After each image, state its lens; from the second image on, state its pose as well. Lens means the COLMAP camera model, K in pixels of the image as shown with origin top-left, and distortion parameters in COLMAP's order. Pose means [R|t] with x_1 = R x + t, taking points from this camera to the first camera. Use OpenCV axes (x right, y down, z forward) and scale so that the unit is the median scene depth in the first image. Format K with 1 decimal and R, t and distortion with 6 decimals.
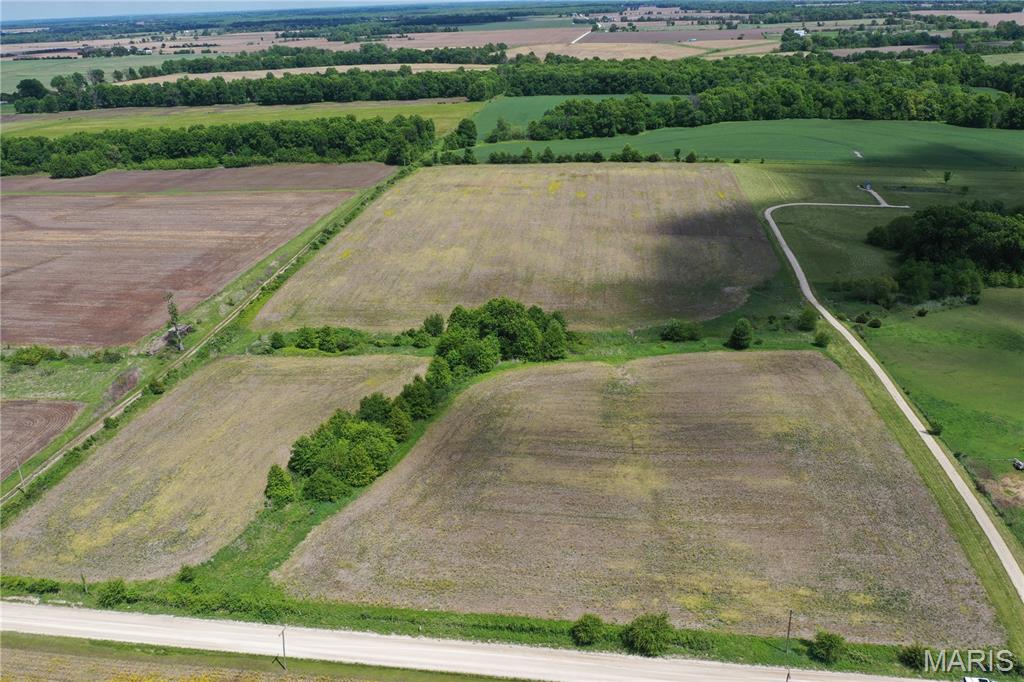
lens RADIAL K [[813.1, 0, 511.6], [0, 813.1, 341.6], [0, 0, 1]] dist [-0.002959, -0.003412]
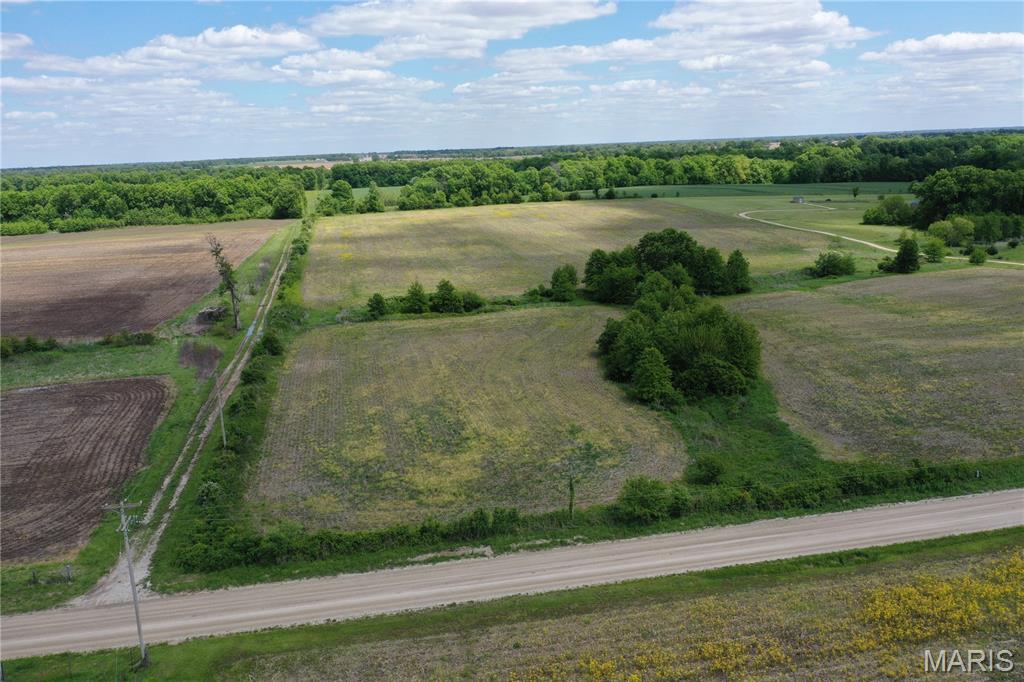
lens RADIAL K [[813.1, 0, 509.0], [0, 813.1, 336.2], [0, 0, 1]] dist [-0.002959, -0.003412]
pose [[0.945220, -0.077378, 0.317132, -0.194842], [0.135218, 0.977043, -0.164628, 0.075569], [-0.297113, 0.198491, 0.933983, 0.143313]]
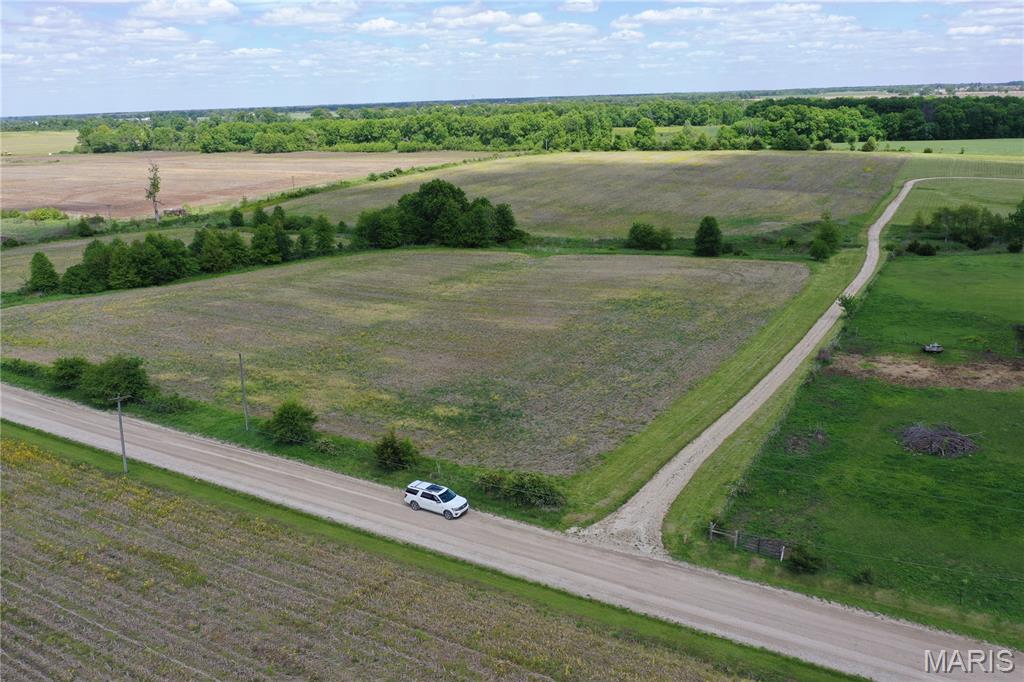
lens RADIAL K [[813.1, 0, 512.2], [0, 813.1, 346.2], [0, 0, 1]] dist [-0.002959, -0.003412]
pose [[0.927310, 0.115615, -0.355991, 0.181593], [-0.148740, 0.986602, -0.067028, 0.078709], [0.343471, 0.115106, 0.932083, 0.106787]]
